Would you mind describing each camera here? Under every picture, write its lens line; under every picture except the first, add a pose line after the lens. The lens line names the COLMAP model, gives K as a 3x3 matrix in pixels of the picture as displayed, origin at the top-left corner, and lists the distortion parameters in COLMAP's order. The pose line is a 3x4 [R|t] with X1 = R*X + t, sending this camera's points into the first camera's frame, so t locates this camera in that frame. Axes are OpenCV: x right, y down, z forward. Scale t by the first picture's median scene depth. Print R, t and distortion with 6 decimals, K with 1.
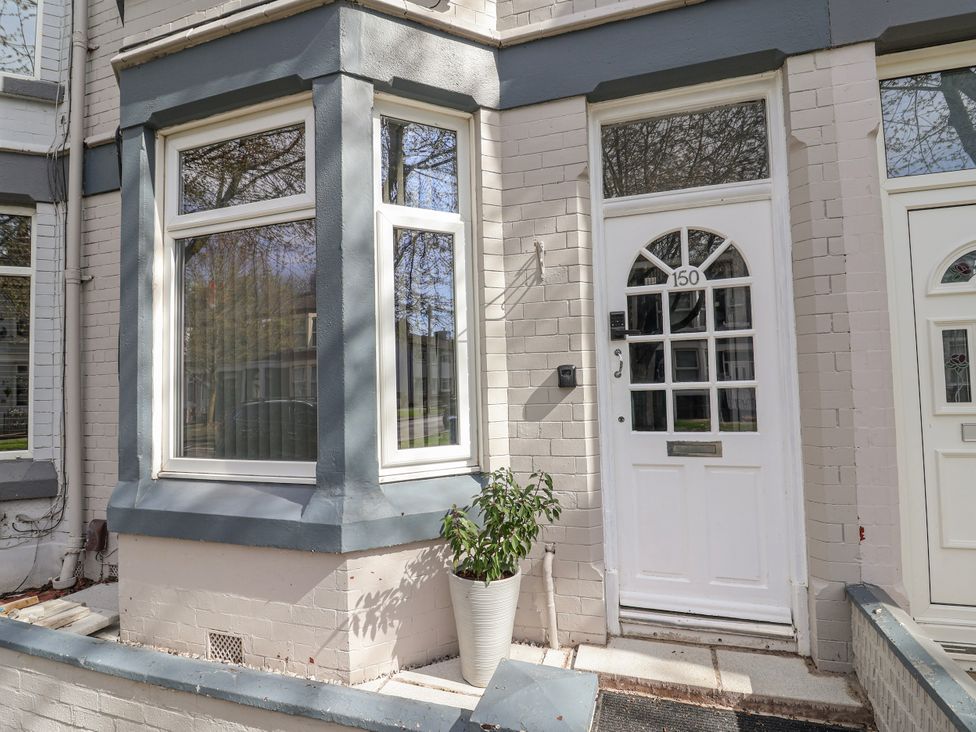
lens RADIAL K [[502.4, 0, 487.7], [0, 502.4, 372.3], [0, 0, 1]] dist [0.001236, -0.010634]
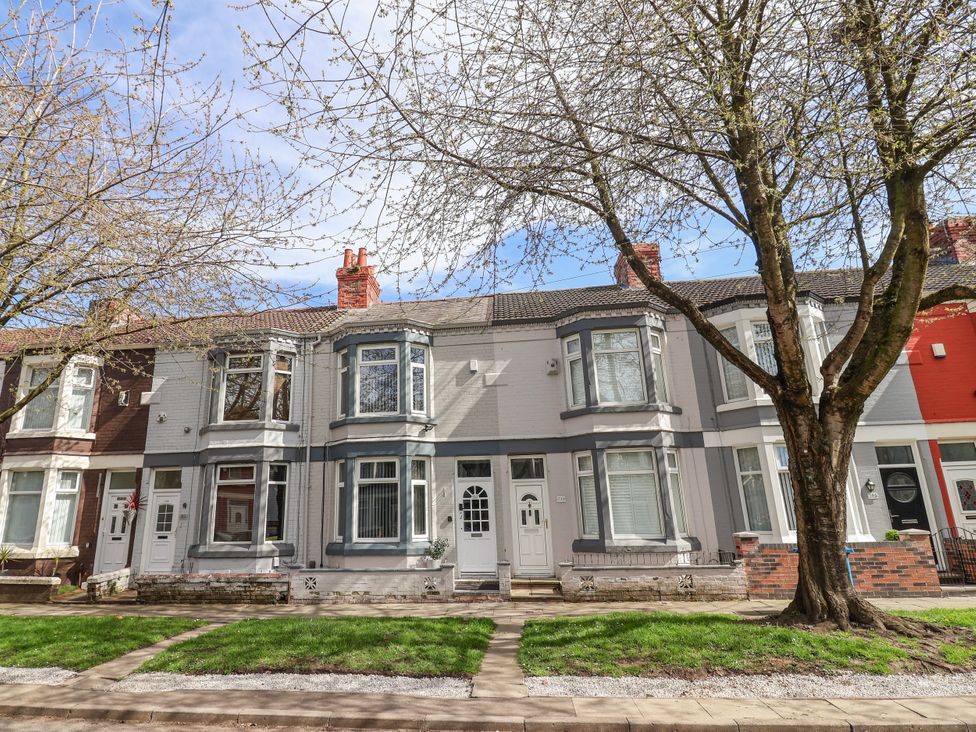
lens RADIAL K [[594.7, 0, 433.3], [0, 594.7, 349.6], [0, 0, 1]] dist [-0.002499, -0.000178]
pose [[0.986690, 0.049117, 0.155016, -0.911332], [-0.010640, 0.970750, -0.239859, -0.187881], [-0.162263, 0.235017, 0.958352, -4.553483]]
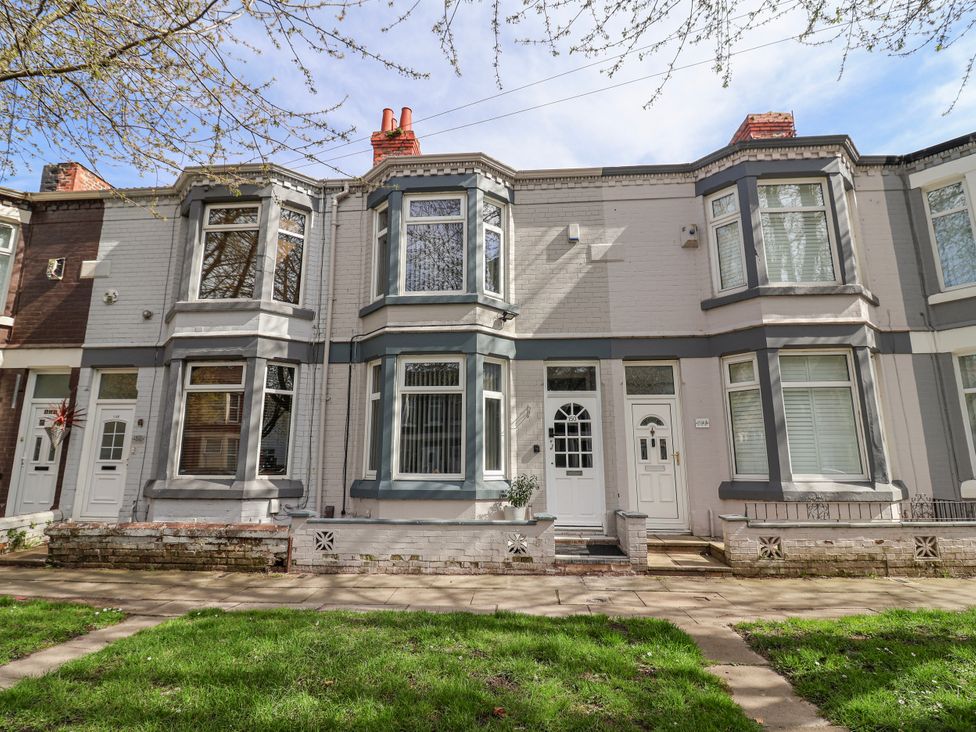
lens RADIAL K [[530.2, 0, 488.0], [0, 530.2, 366.0], [0, 0, 1]] dist [-0.001214, -0.013675]
pose [[0.971980, 0.068496, 0.224861, -0.910752], [-0.033000, 0.986891, -0.157979, 0.031818], [-0.232734, 0.146132, 0.961499, -2.172881]]
